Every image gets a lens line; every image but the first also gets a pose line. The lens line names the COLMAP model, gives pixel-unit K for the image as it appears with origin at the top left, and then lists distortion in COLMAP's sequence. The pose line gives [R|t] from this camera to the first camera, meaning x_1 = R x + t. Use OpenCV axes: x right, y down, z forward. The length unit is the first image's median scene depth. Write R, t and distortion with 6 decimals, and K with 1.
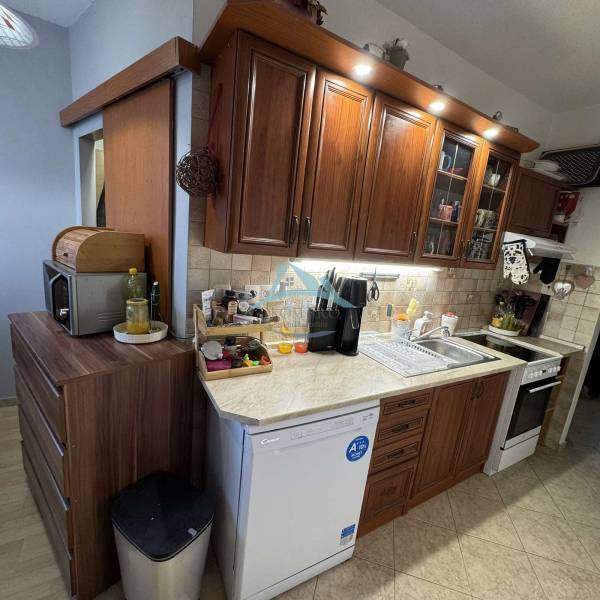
lens RADIAL K [[317.7, 0, 299.7], [0, 317.7, 300.2], [0, 0, 1]] dist [-0.005736, 0.001195]
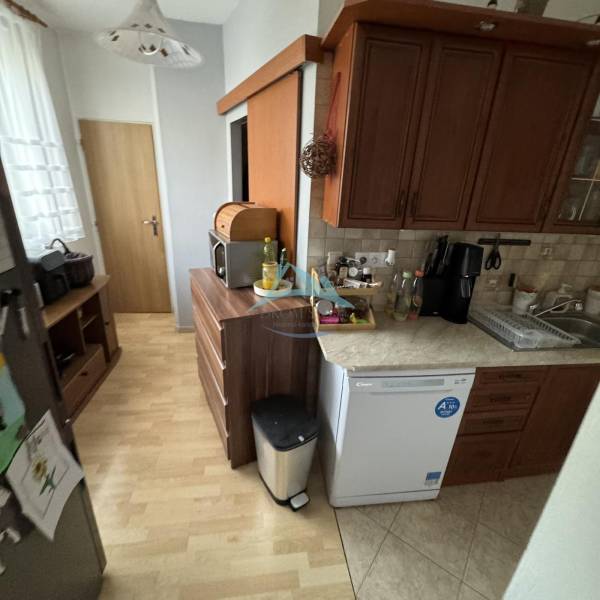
lens RADIAL K [[317.7, 0, 299.6], [0, 317.7, 299.6], [0, 0, 1]] dist [-0.005736, 0.001195]
pose [[0.924869, 0.078160, -0.372166, 0.082675], [-0.027851, 0.989944, 0.138689, -0.035480], [0.379264, -0.117904, 0.917746, -0.142653]]
